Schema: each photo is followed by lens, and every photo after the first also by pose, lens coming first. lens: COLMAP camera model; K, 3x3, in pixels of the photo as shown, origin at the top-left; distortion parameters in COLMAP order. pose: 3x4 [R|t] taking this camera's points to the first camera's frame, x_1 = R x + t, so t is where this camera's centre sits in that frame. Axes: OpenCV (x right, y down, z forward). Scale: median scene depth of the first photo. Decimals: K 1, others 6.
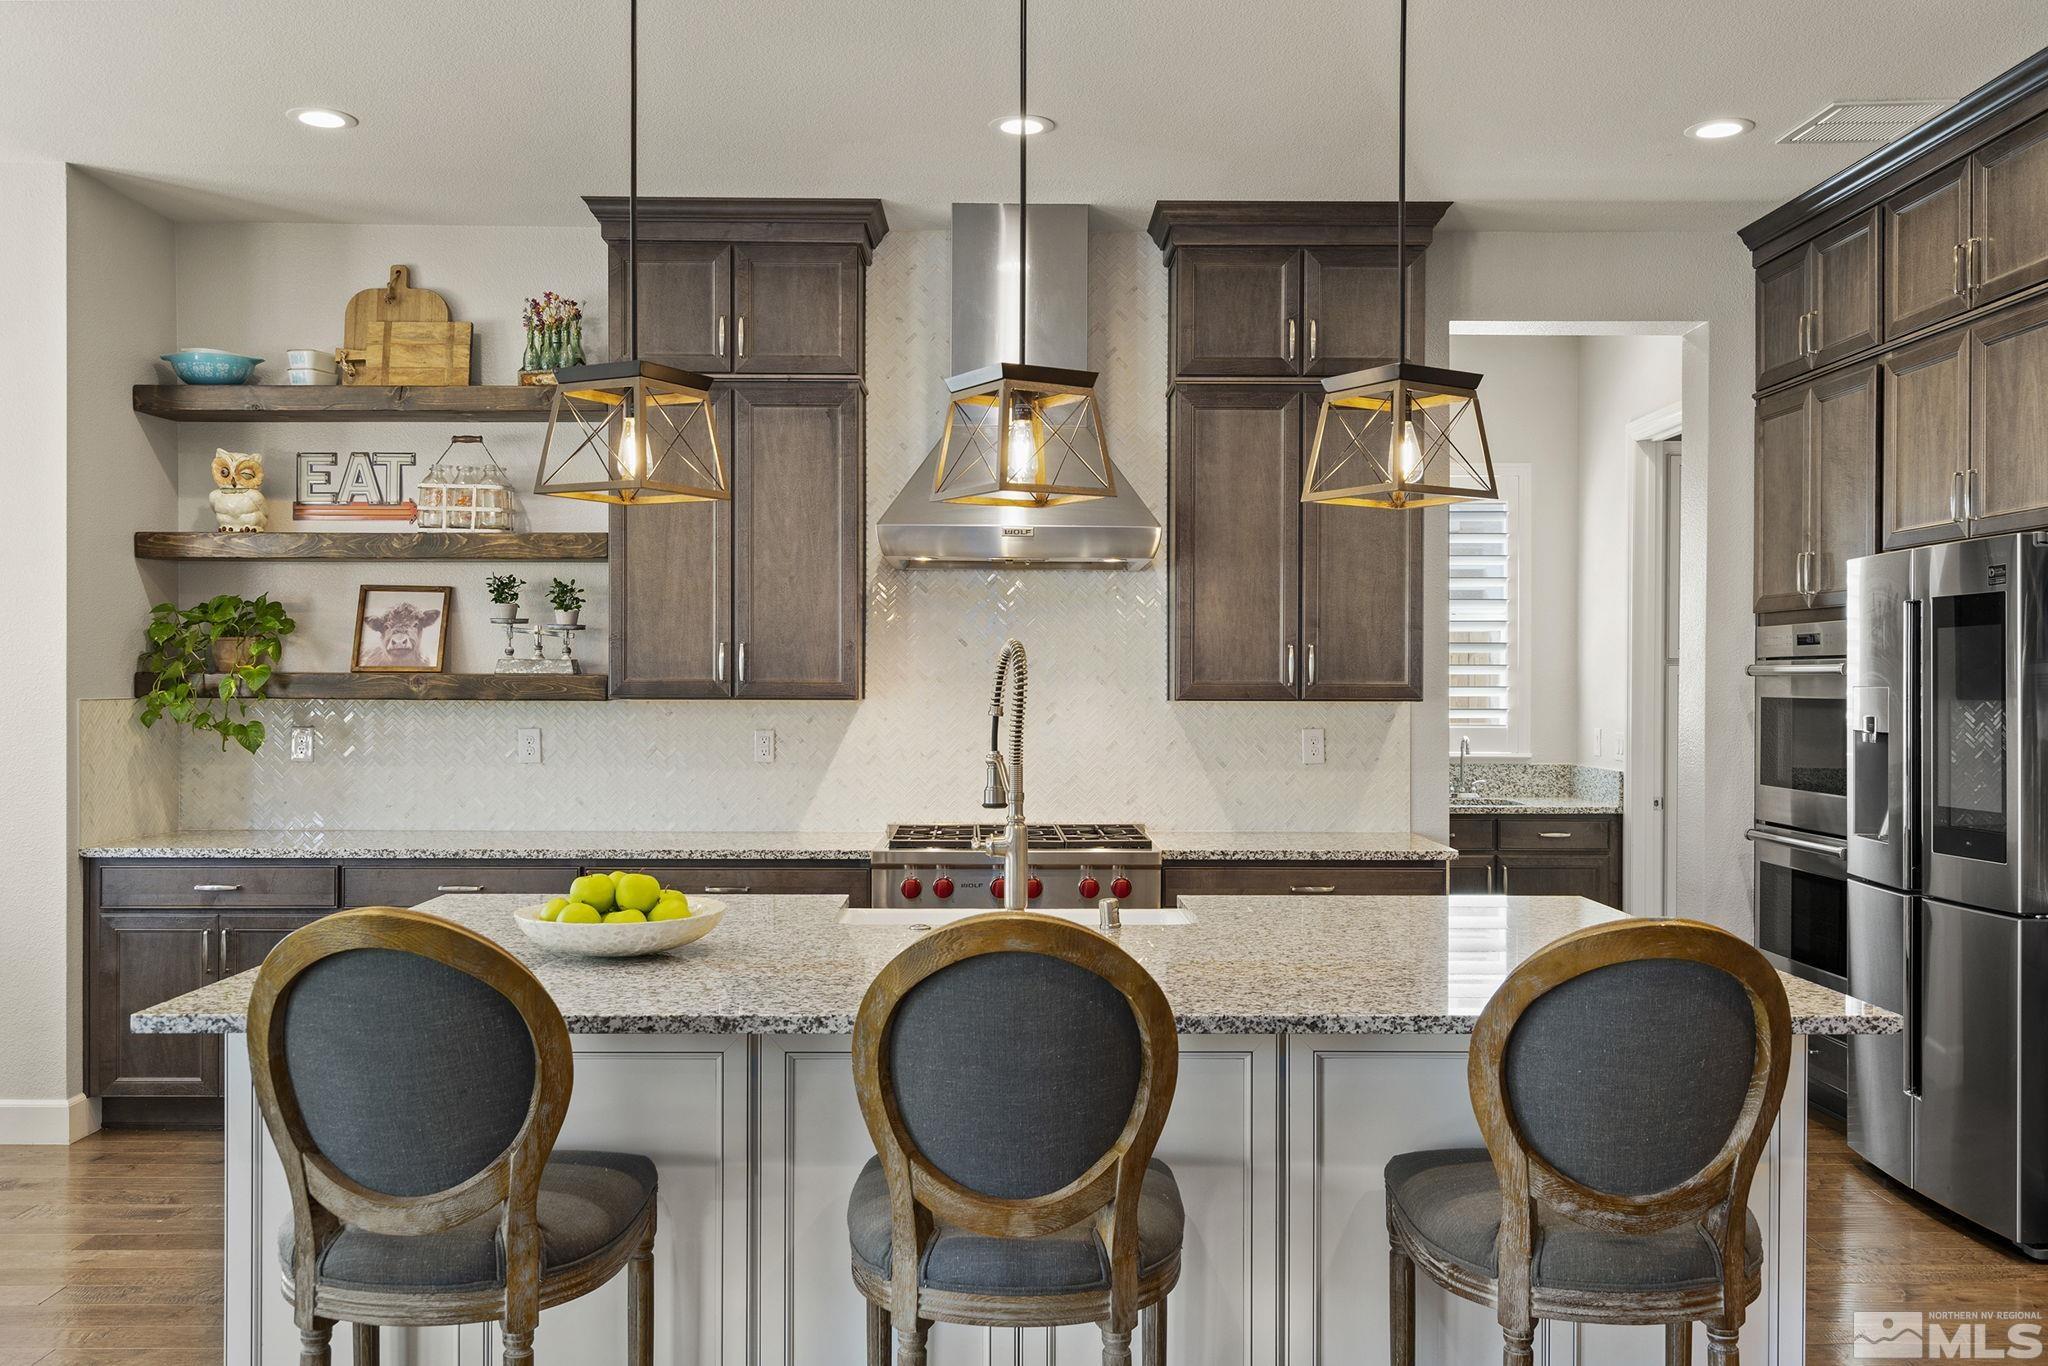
lens RADIAL K [[1601.9, 0, 1024.1], [0, 1601.9, 684.5], [0, 0, 1]] dist [0.004732, 0.002054]
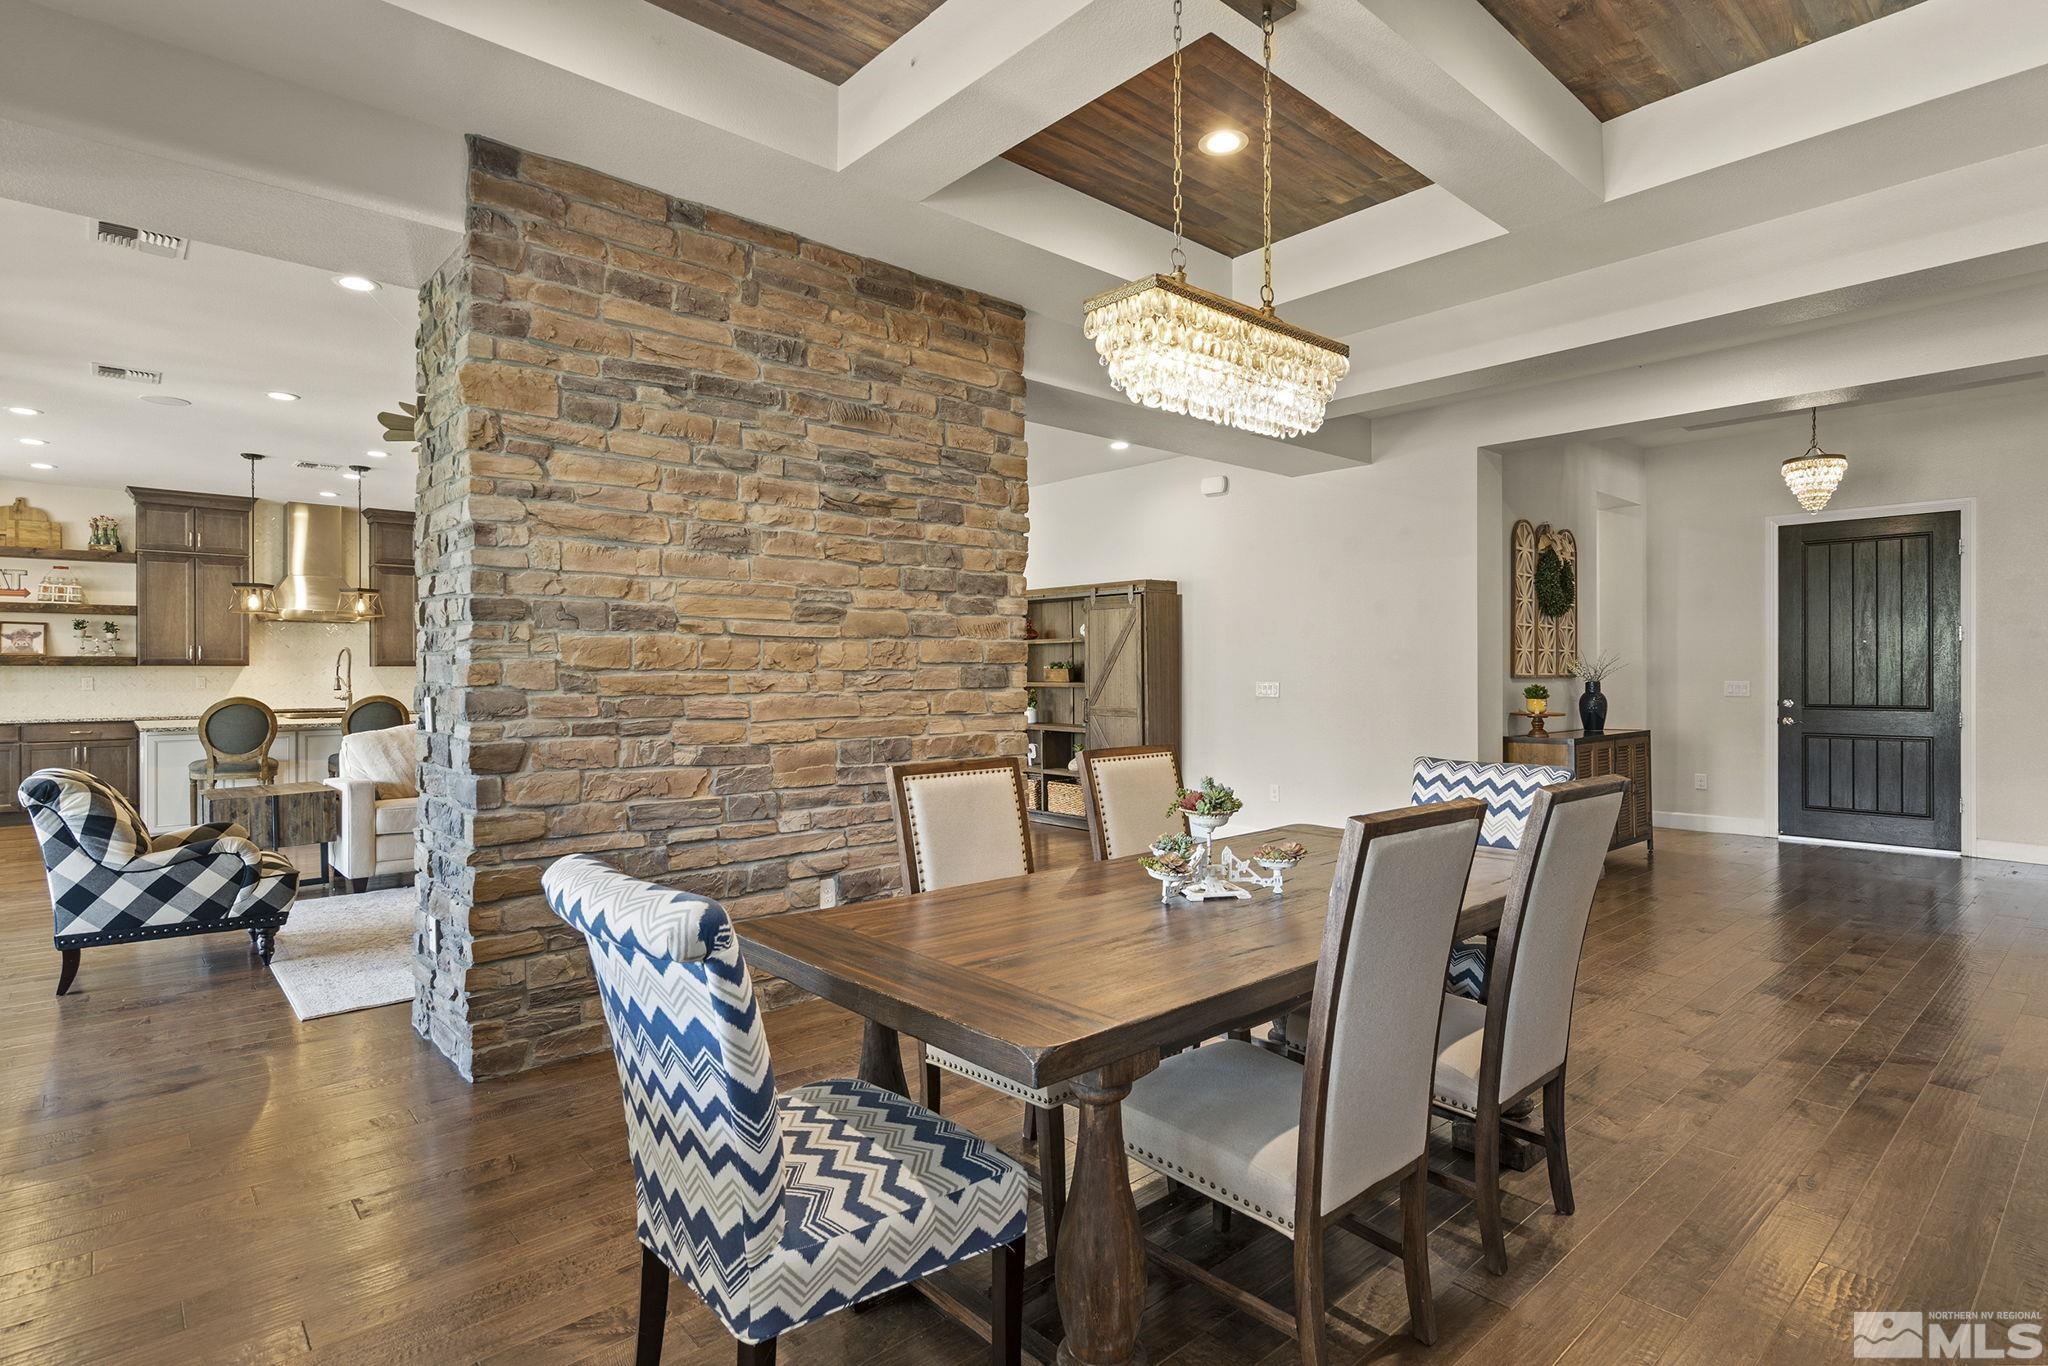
lens RADIAL K [[1044.1, 0, 1026.6], [0, 1044.1, 677.5], [0, 0, 1]] dist [0.002801, 0.000311]
pose [[0.748604, -0.010406, 0.662935, -0.301457], [0.007655, 0.999946, 0.007051, 0.028448], [-0.662973, -0.000204, 0.748643, -1.350737]]
